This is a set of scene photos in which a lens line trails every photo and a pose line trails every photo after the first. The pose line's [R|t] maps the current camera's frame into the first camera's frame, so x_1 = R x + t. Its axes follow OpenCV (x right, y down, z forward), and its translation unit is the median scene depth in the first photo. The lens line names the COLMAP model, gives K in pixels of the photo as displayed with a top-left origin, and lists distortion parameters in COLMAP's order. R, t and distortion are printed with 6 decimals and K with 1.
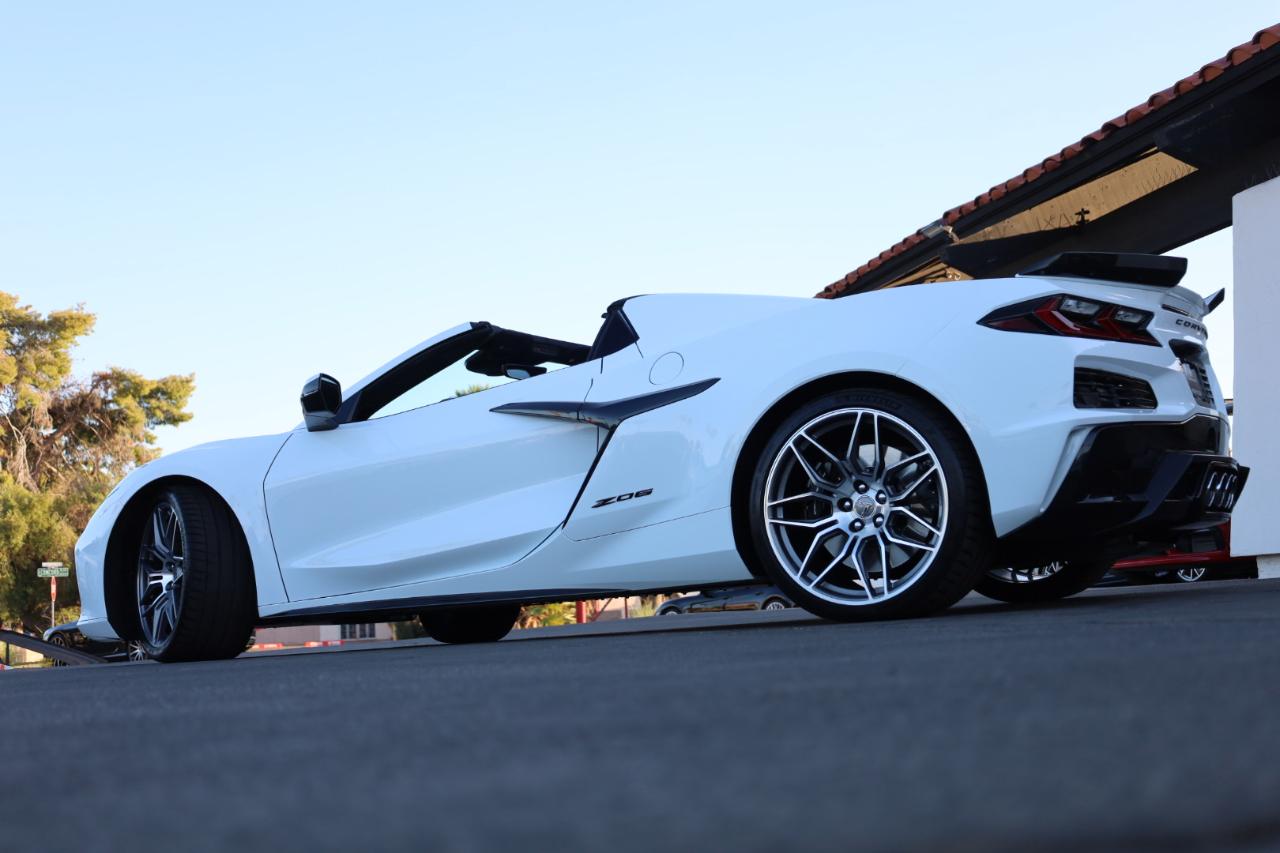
lens RADIAL K [[1617.1, 0, 635.7], [0, 1617.1, 425.2], [0, 0, 1]] dist [0.010671, -0.011376]
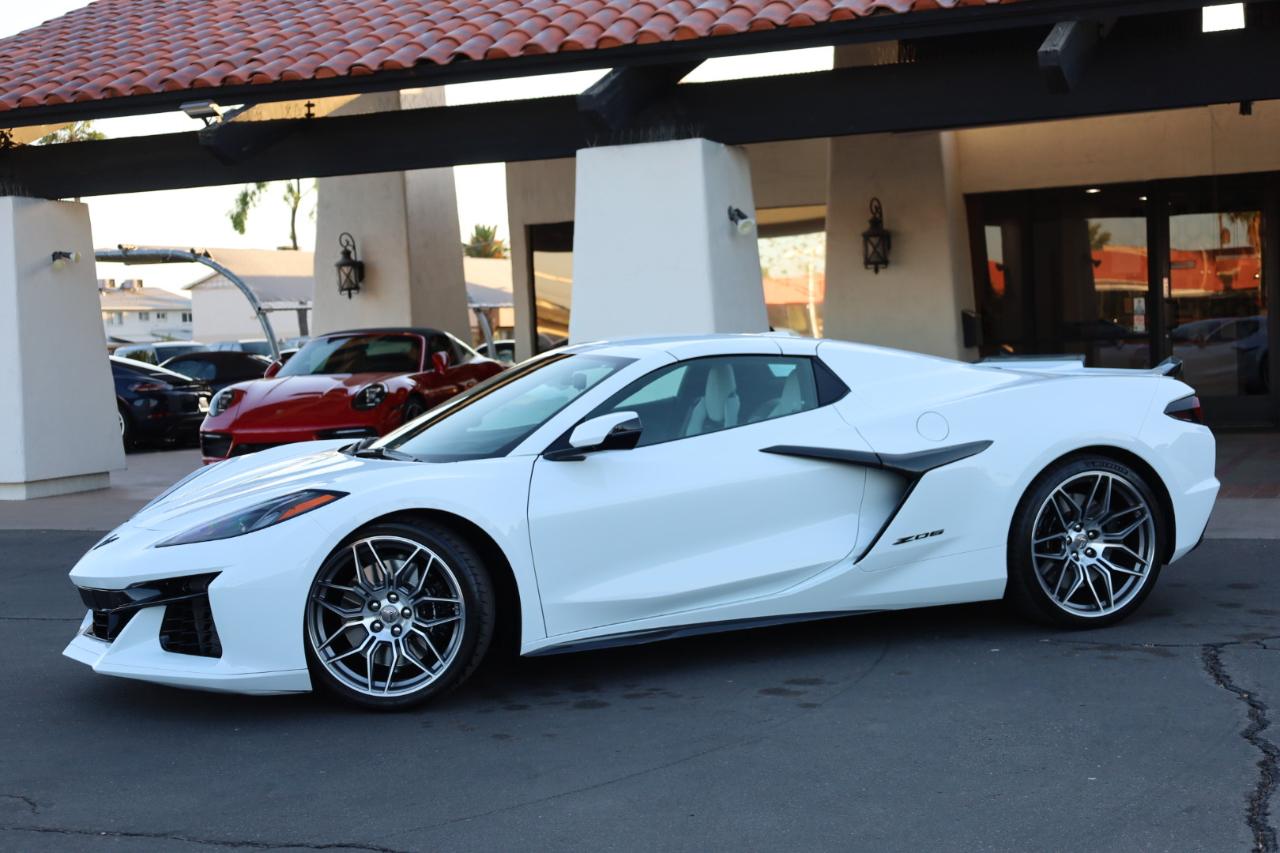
lens RADIAL K [[1898.9, 0, 648.2], [0, 1898.9, 426.0], [0, 0, 1]] dist [0.009689, 0.215660]
pose [[0.625211, -0.011569, 0.780370, -1.238051], [-0.086706, 0.992671, 0.084182, -0.138439], [-0.775625, -0.120294, 0.619625, 0.294339]]
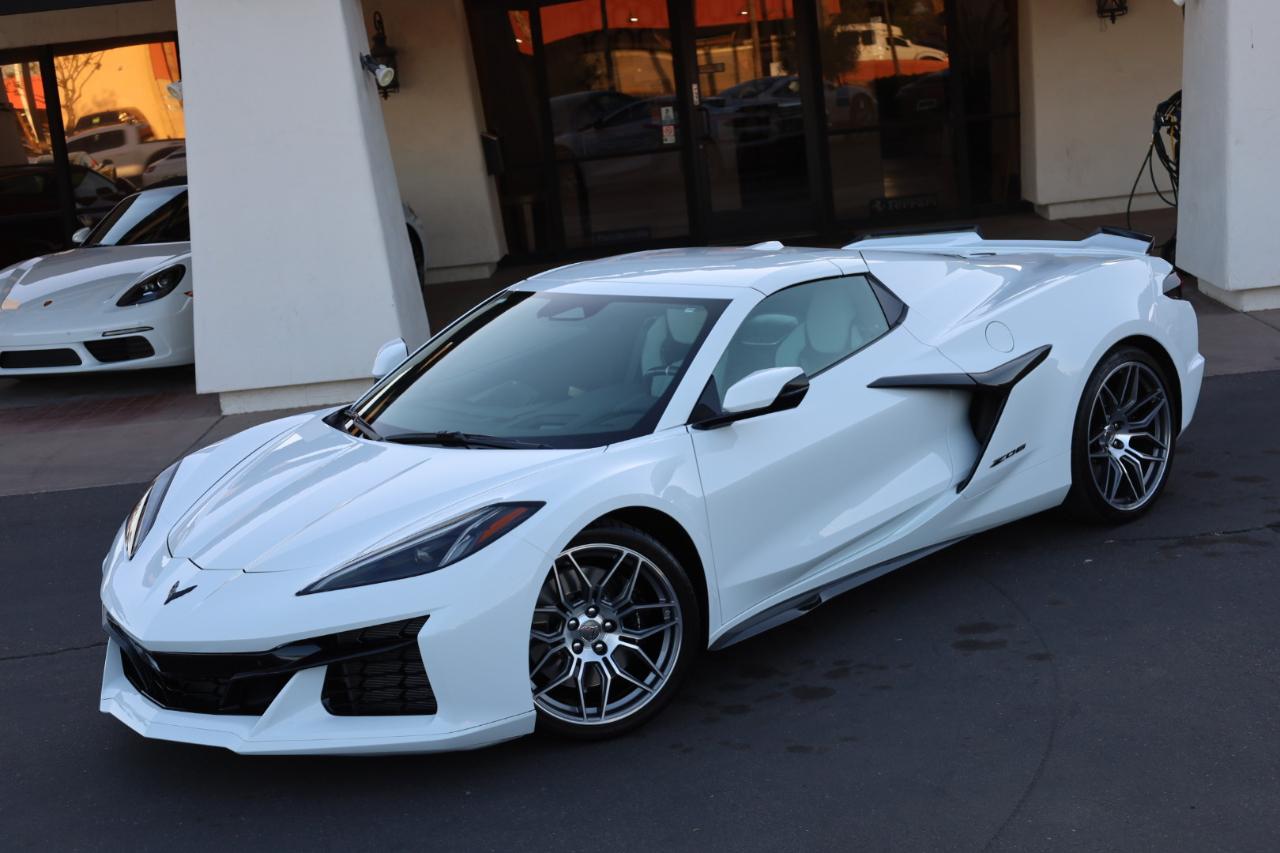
lens RADIAL K [[2199.3, 0, 639.0], [0, 2199.3, 424.6], [0, 0, 1]] dist [0.018681, -0.189280]
pose [[0.266108, -0.146081, 0.952810, -1.562189], [-0.027237, 0.986916, 0.158917, -0.217092], [-0.963558, -0.068240, 0.258647, 0.855182]]
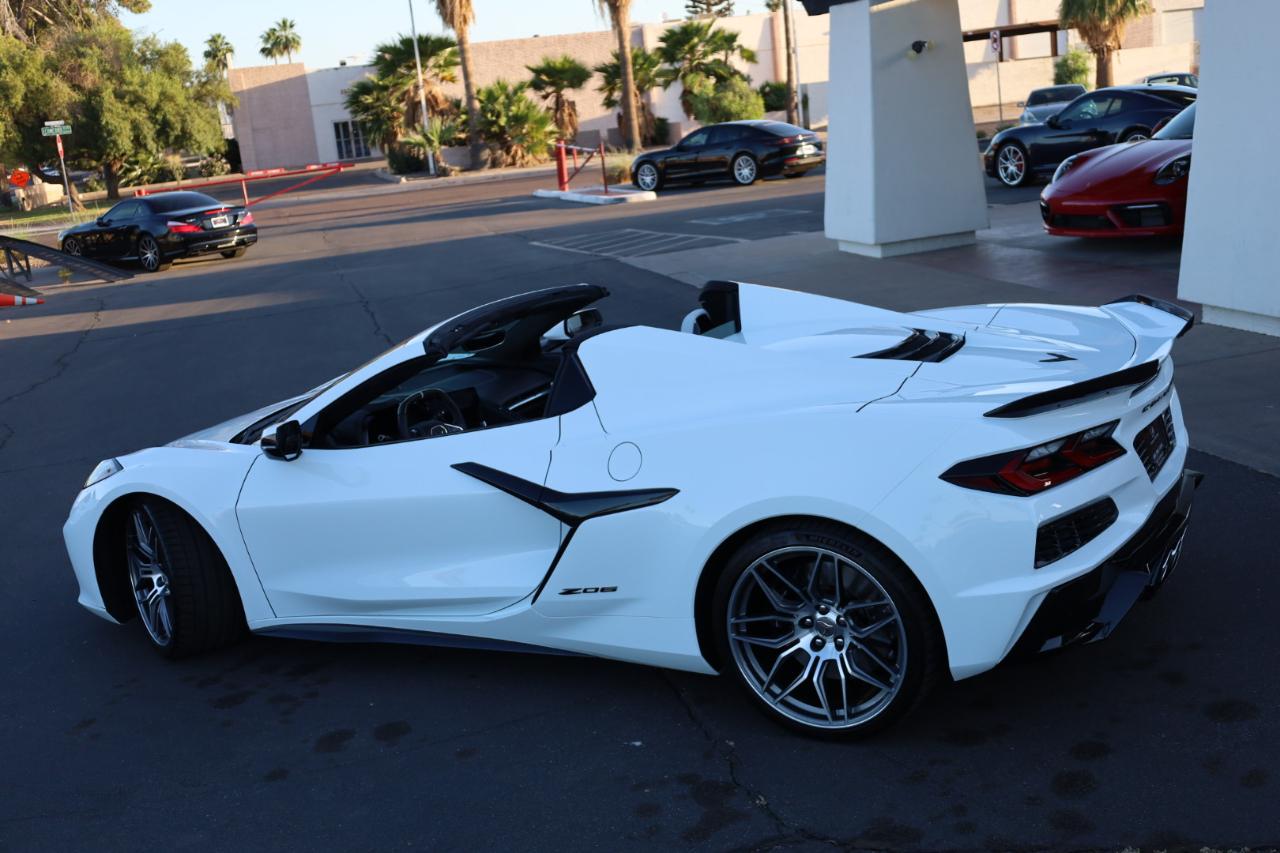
lens RADIAL K [[1498.1, 0, 640.8], [0, 1498.1, 426.4], [0, 0, 1]] dist [-0.016945, 0.037348]
pose [[0.998469, -0.055104, 0.004723, 0.026106], [0.050230, 0.939253, 0.339530, -0.372053], [-0.023145, -0.338773, 0.940583, 0.148970]]
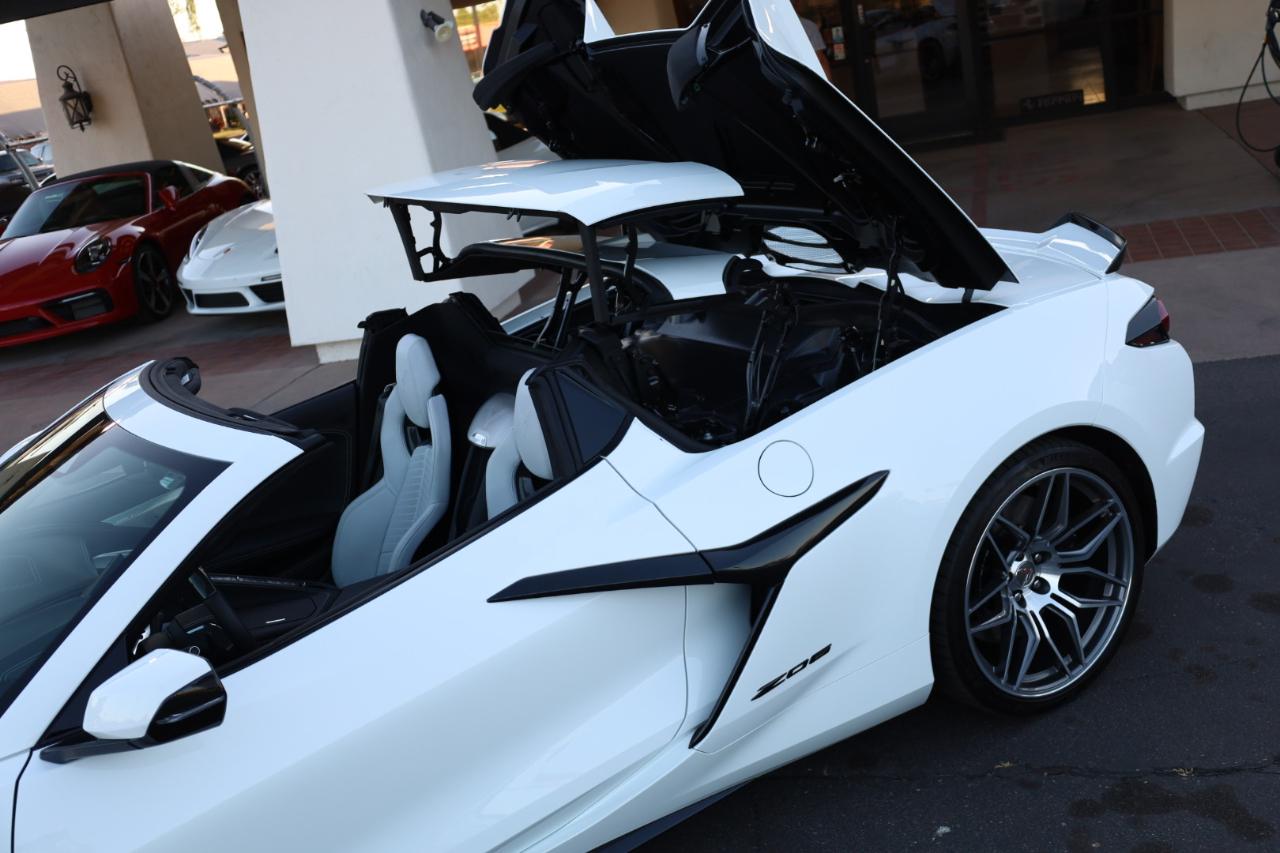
lens RADIAL K [[1352.8, 0, 640.5], [0, 1352.8, 425.1], [0, 0, 1]] dist [0.002687, 0.011885]
pose [[0.488546, -0.285576, 0.824481, -0.484634], [0.048886, 0.952397, 0.300915, -0.230975], [-0.871168, -0.106705, 0.479251, 0.796705]]
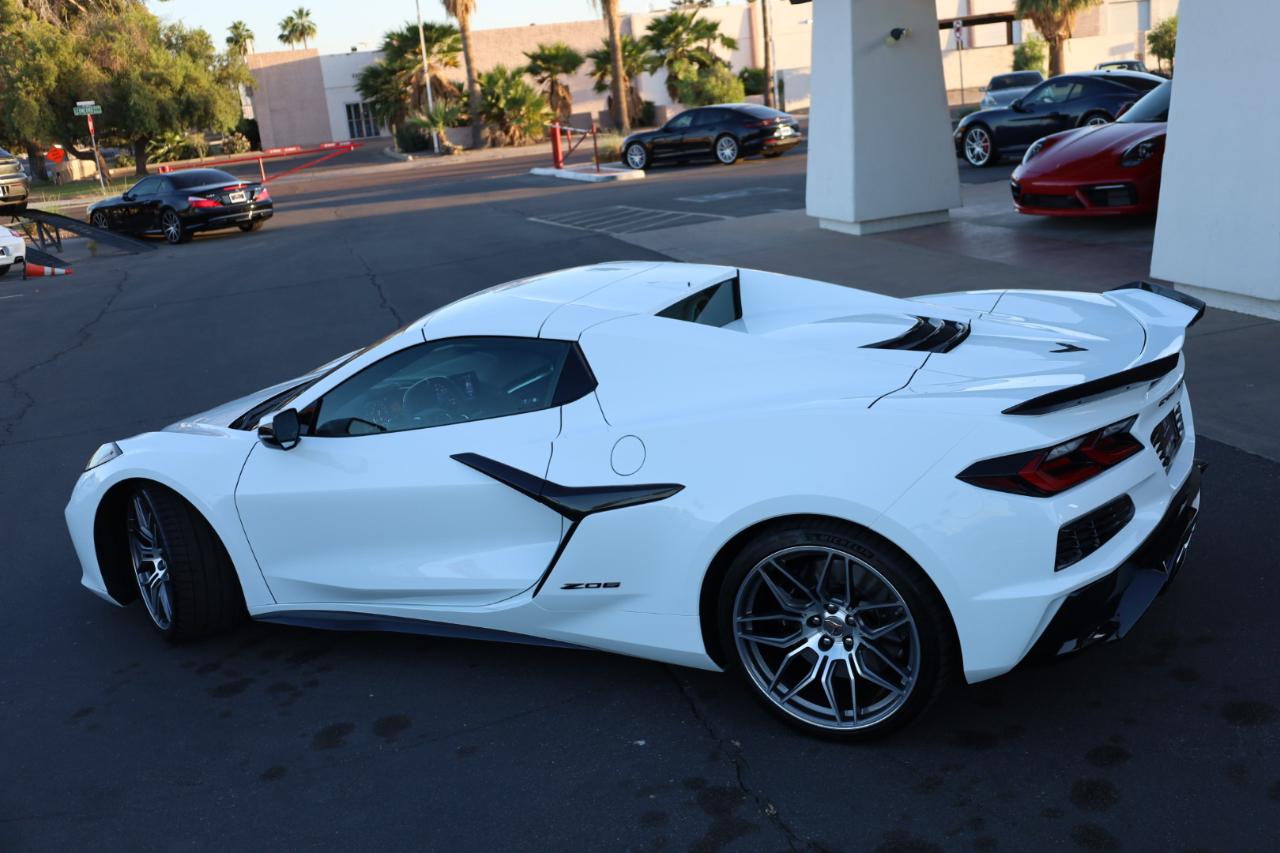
lens RADIAL K [[1352.8, 0, 640.5], [0, 1352.8, 425.1], [0, 0, 1]] dist [0.002687, 0.011885]
pose [[0.998450, -0.054196, 0.012694, 0.017363], [0.045671, 0.928003, 0.369762, -0.356811], [-0.031819, -0.368609, 0.929040, 0.259246]]
